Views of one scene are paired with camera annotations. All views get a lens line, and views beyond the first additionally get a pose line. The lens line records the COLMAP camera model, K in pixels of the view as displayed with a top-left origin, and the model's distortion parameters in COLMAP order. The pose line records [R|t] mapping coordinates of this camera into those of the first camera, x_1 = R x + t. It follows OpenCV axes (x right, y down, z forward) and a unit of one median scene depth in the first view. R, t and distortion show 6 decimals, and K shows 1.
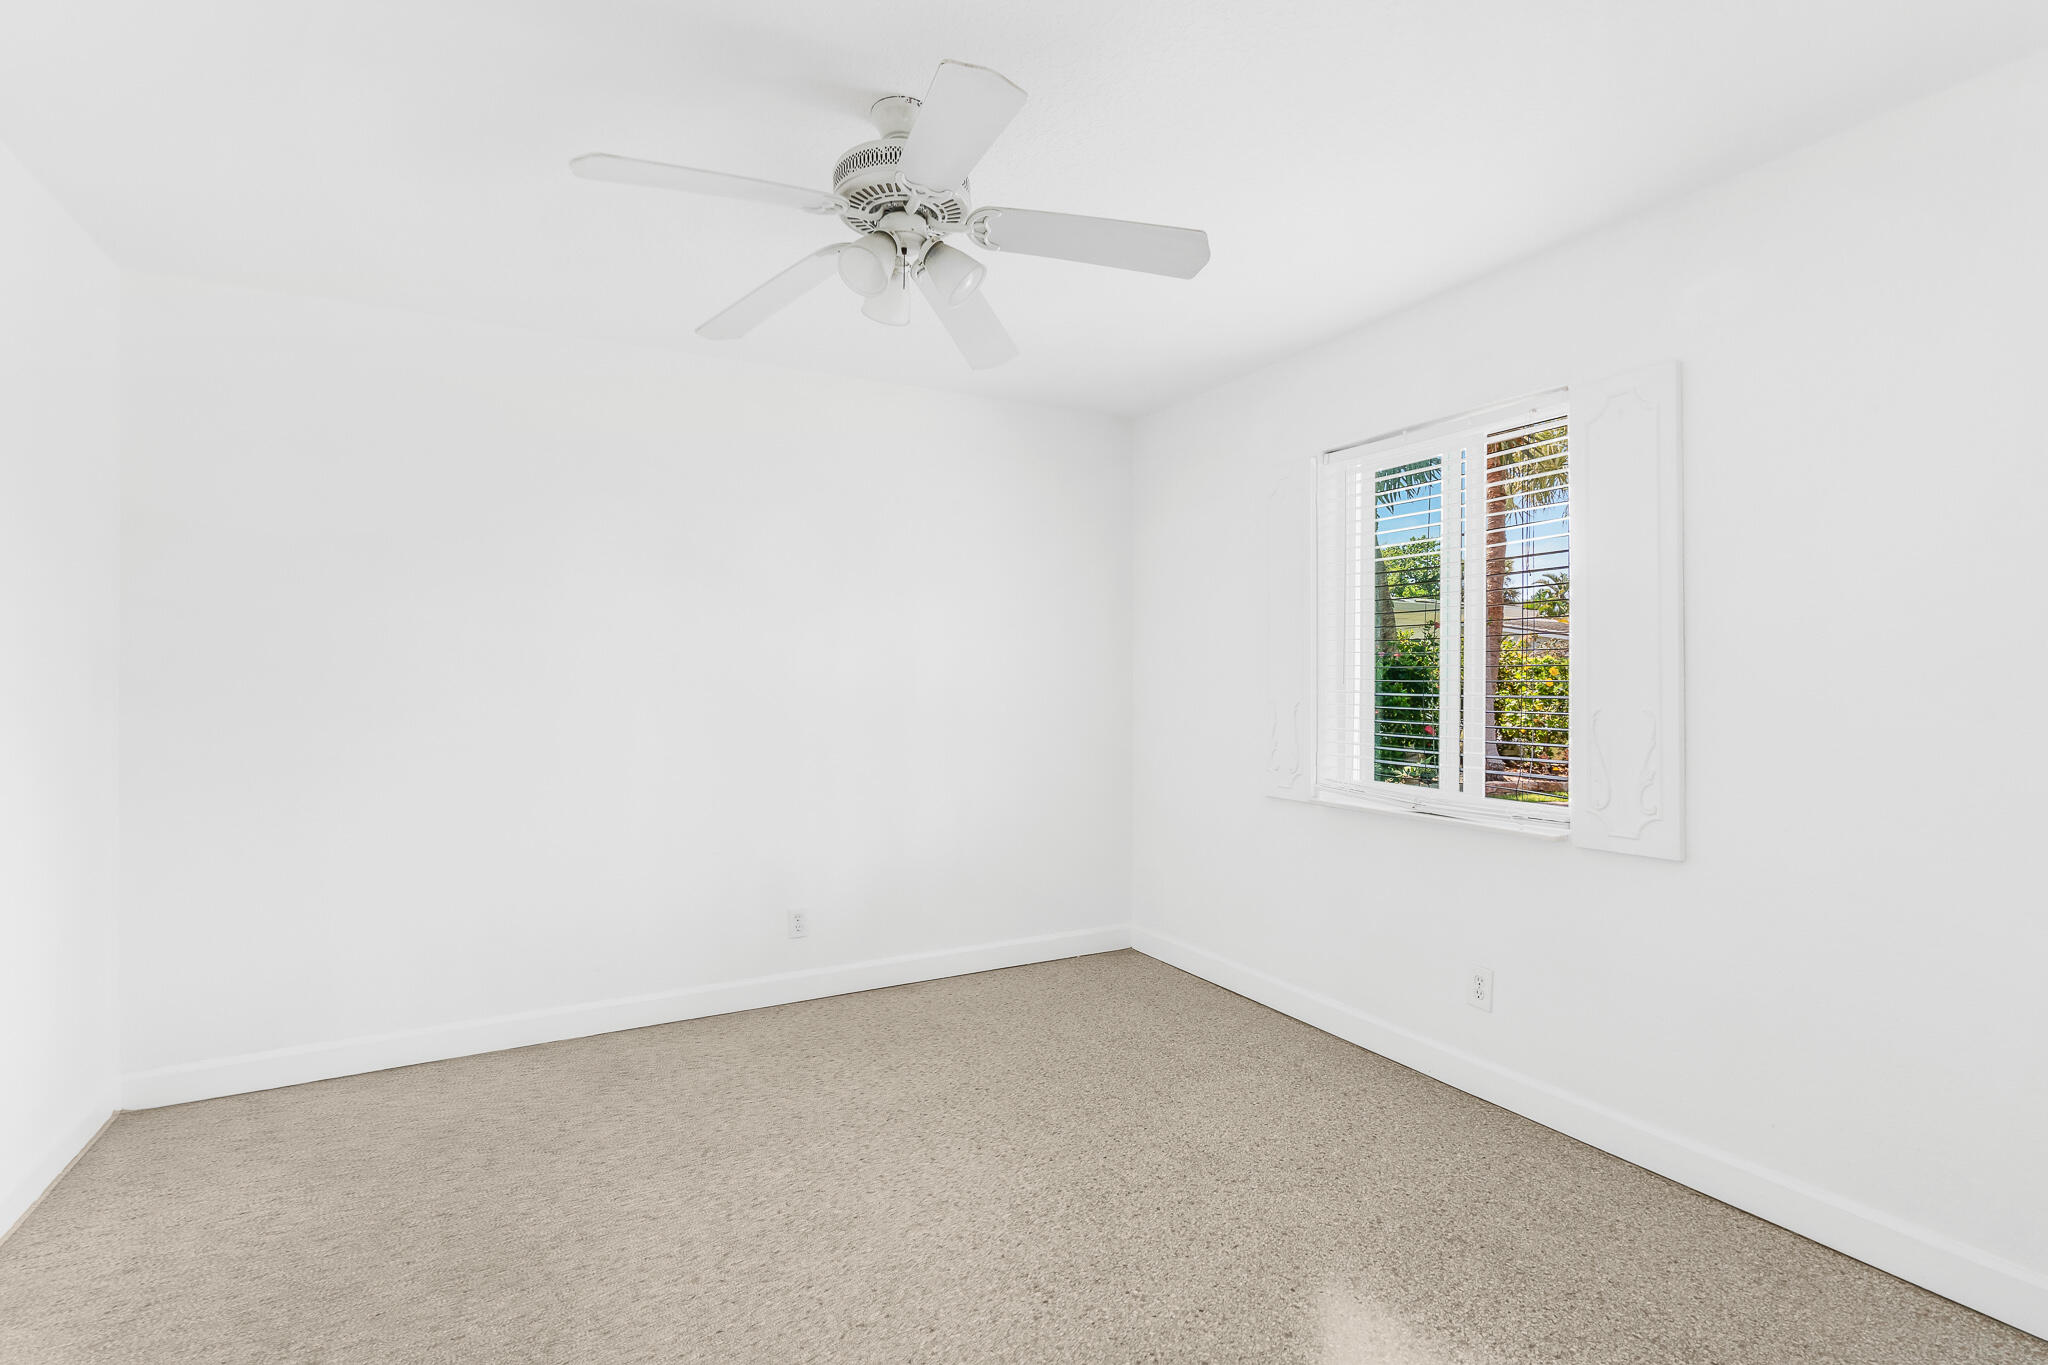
lens RADIAL K [[945.2, 0, 1022.1], [0, 945.2, 670.7], [0, 0, 1]] dist [-0.001991, -0.001031]
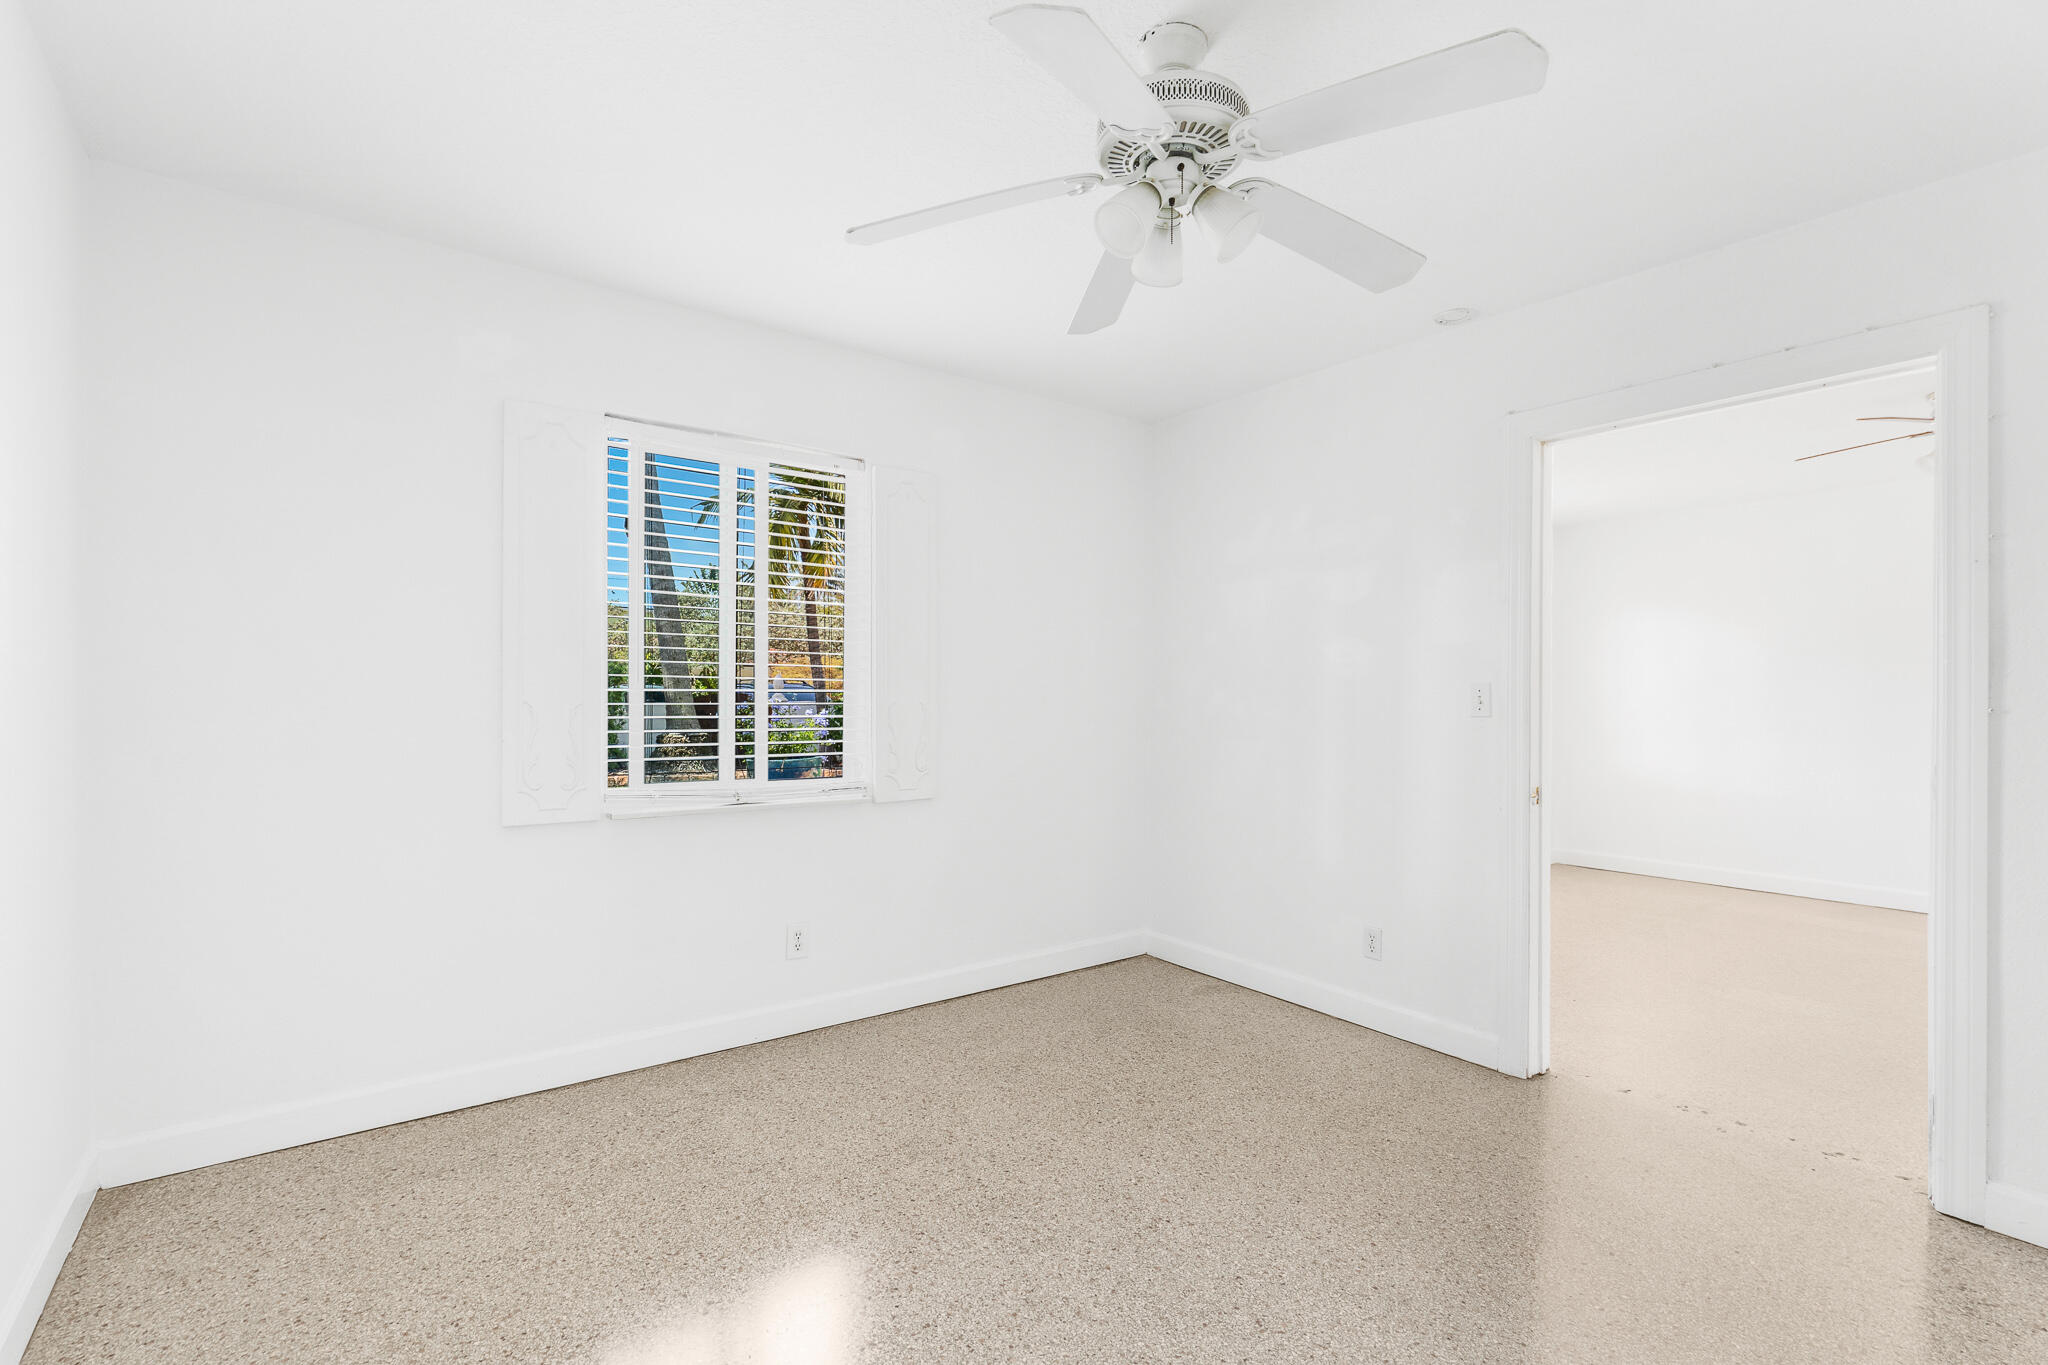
lens RADIAL K [[945.2, 0, 1018.5], [0, 945.2, 691.9], [0, 0, 1]] dist [-0.001991, -0.001031]
pose [[-0.148046, -0.003363, 0.988975, -0.755408], [-0.017083, 0.999854, 0.000843, 0.021344], [-0.988833, -0.016770, -0.148082, 0.954302]]
